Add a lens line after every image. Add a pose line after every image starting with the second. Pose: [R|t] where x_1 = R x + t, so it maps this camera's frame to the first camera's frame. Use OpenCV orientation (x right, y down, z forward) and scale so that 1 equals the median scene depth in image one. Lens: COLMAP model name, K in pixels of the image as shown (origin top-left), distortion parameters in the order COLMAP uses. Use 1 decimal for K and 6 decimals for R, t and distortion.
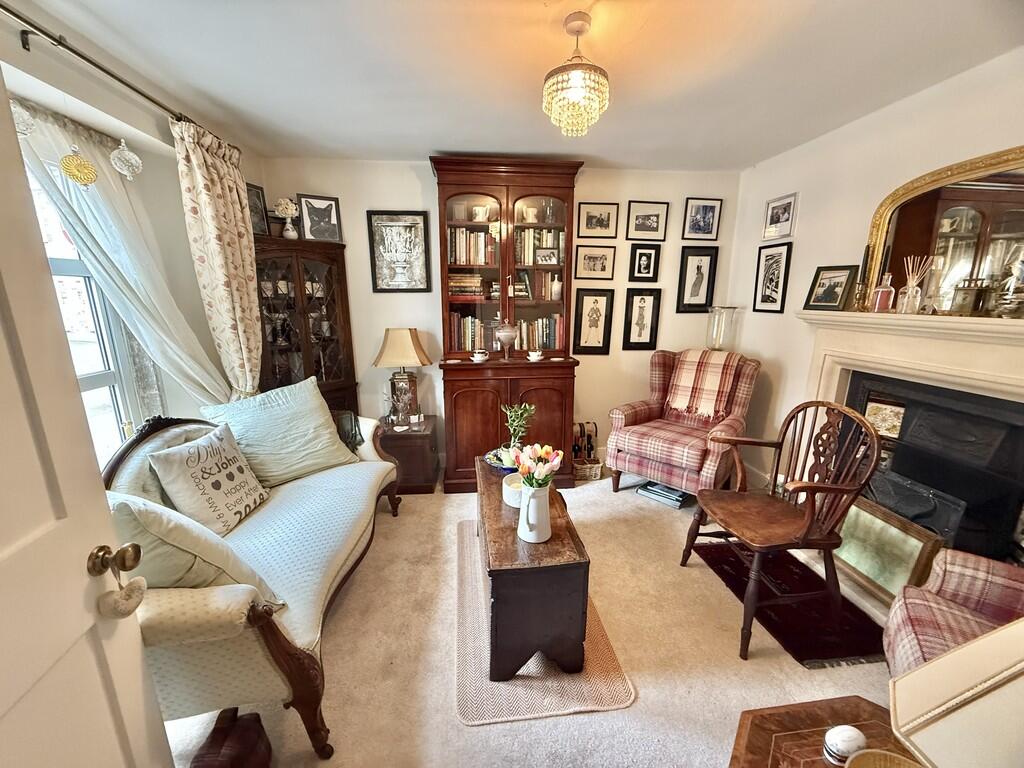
lens RADIAL K [[408.2, 0, 508.8], [0, 408.2, 386.9], [0, 0, 1]] dist [-0.000063, -0.000265]
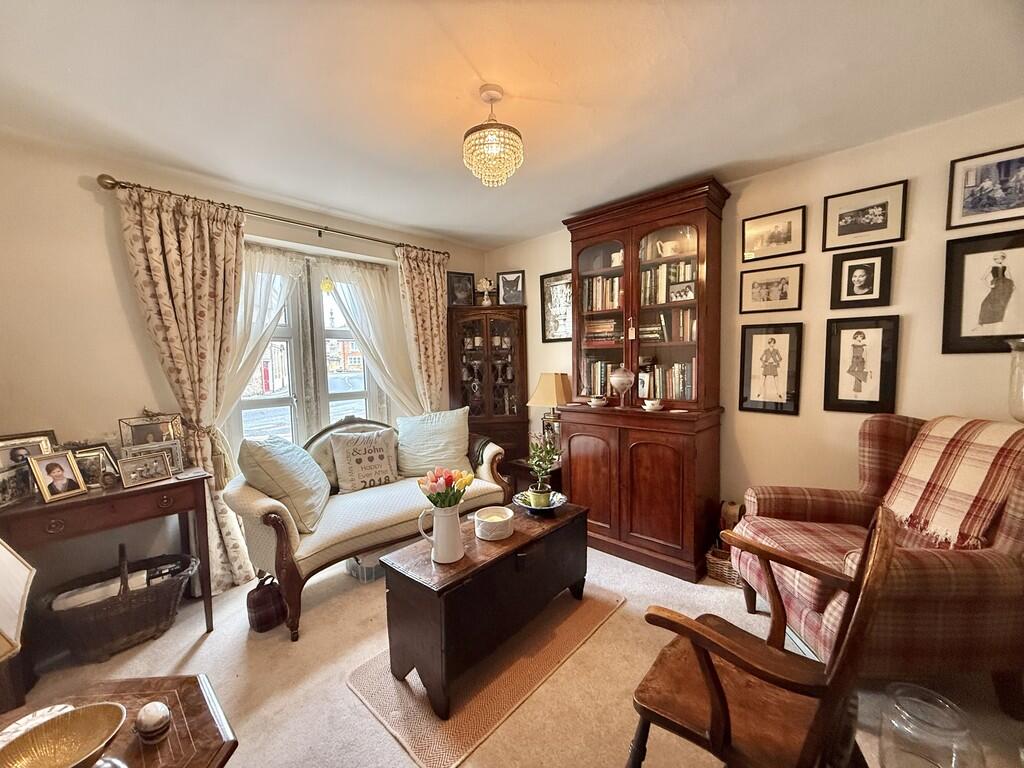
lens RADIAL K [[408.2, 0, 509.4], [0, 408.2, 387.9], [0, 0, 1]] dist [-0.000063, -0.000265]
pose [[0.653792, 0.036023, -0.755816, 0.490599], [-0.142174, 0.986924, -0.075945, -0.003241], [0.743197, 0.157110, 0.650365, 0.196455]]
